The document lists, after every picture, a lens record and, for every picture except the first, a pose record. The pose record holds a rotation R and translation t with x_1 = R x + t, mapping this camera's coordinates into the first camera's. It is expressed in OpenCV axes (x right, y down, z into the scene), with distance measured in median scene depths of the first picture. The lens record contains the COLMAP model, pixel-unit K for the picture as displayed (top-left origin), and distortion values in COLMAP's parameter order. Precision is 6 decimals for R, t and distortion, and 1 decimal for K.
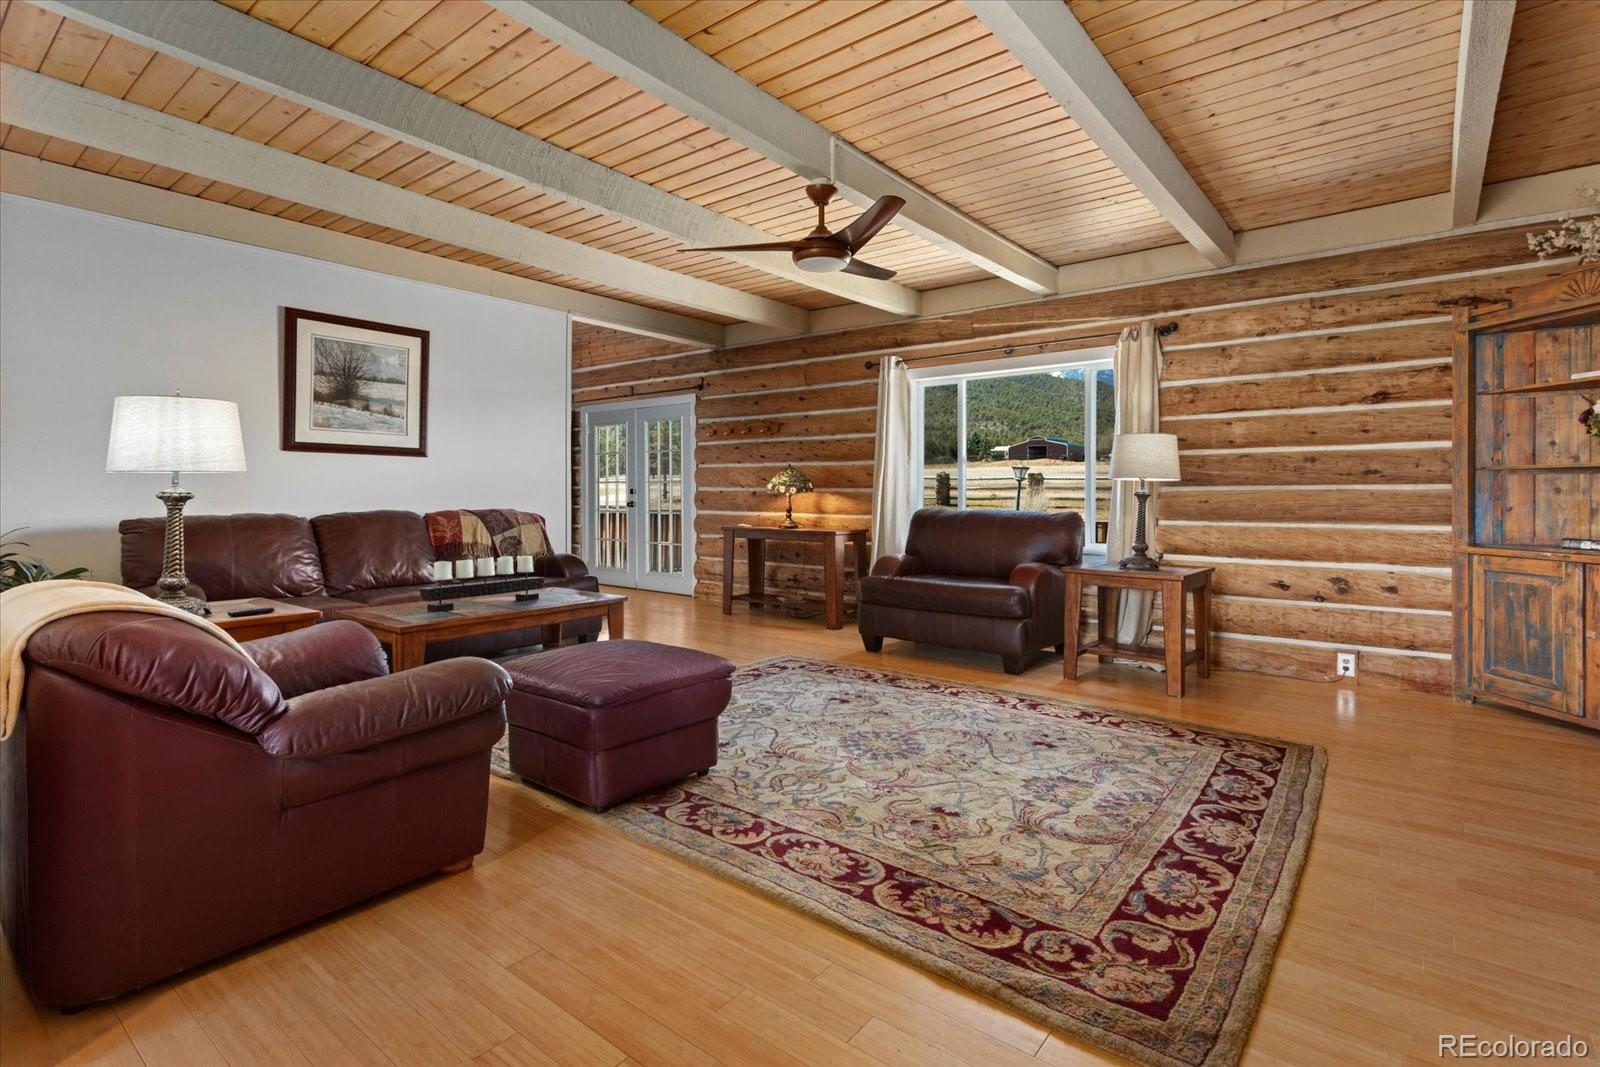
lens RADIAL K [[780.9, 0, 795.6], [0, 780.9, 496.5], [0, 0, 1]] dist [-0.013629, -0.000720]
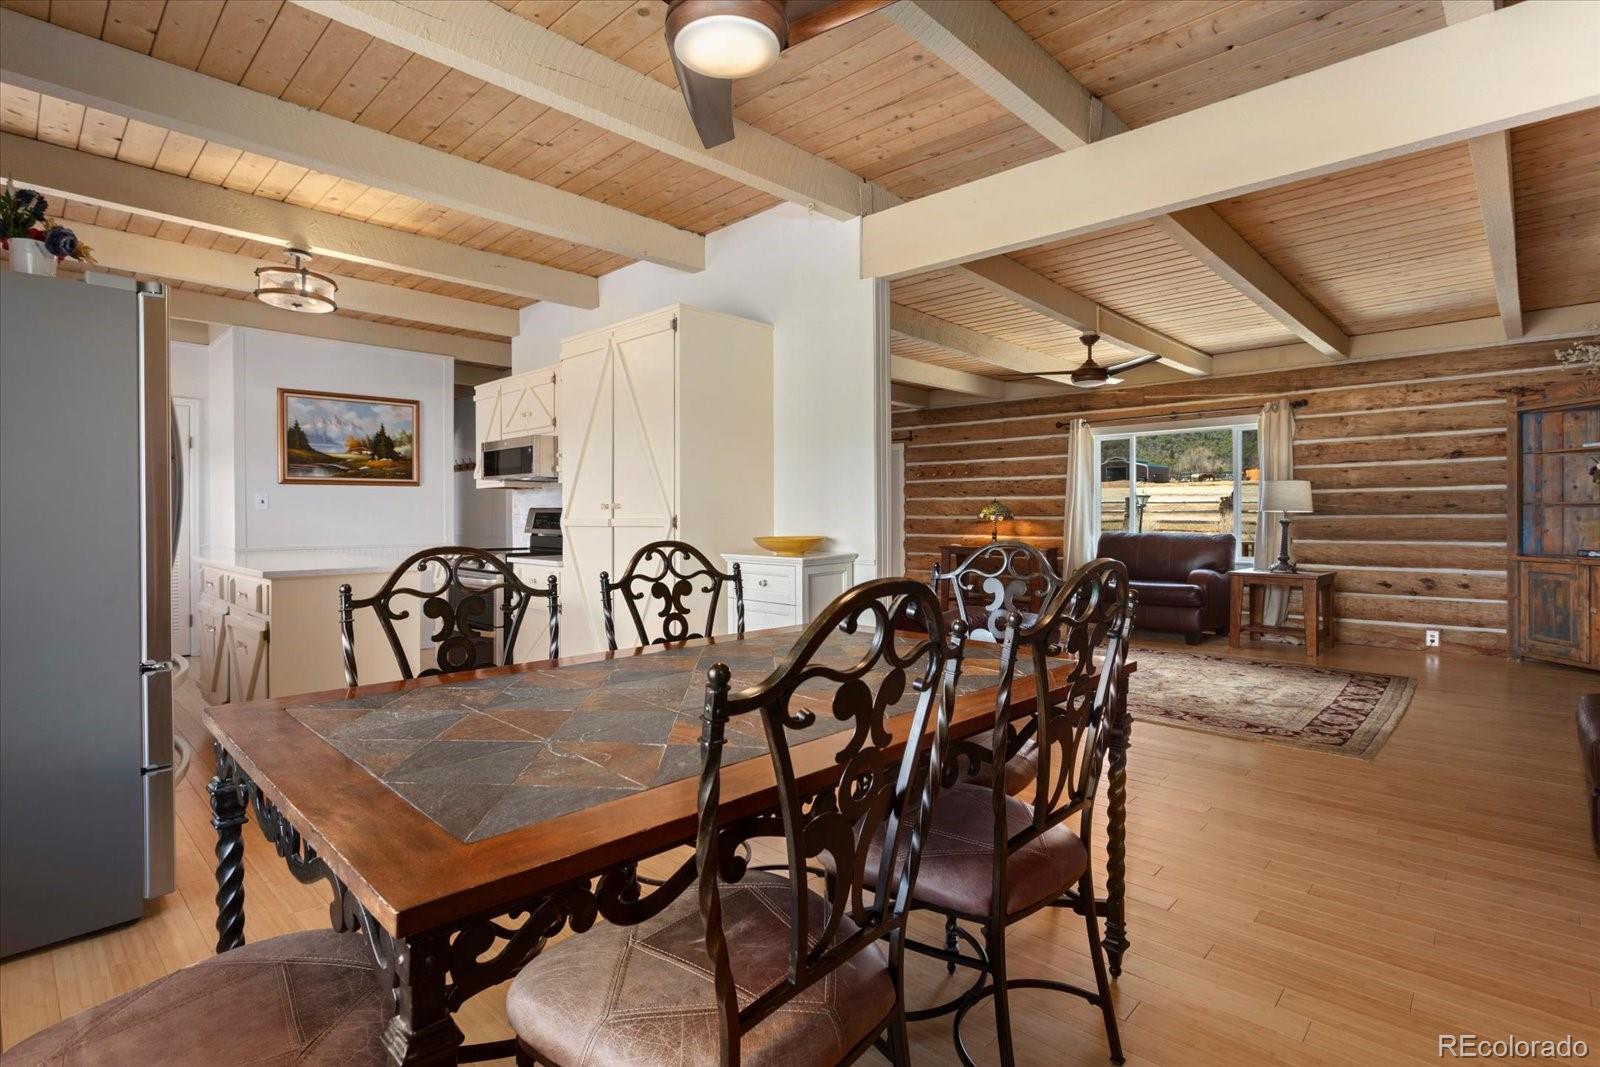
lens RADIAL K [[780.9, 0, 802.4], [0, 780.9, 520.3], [0, 0, 1]] dist [-0.013629, -0.000720]
pose [[0.996818, -0.005324, -0.079529, -0.335987], [0.005392, 0.999985, 0.000638, -0.011016], [0.079525, -0.001065, 0.996832, -0.515828]]
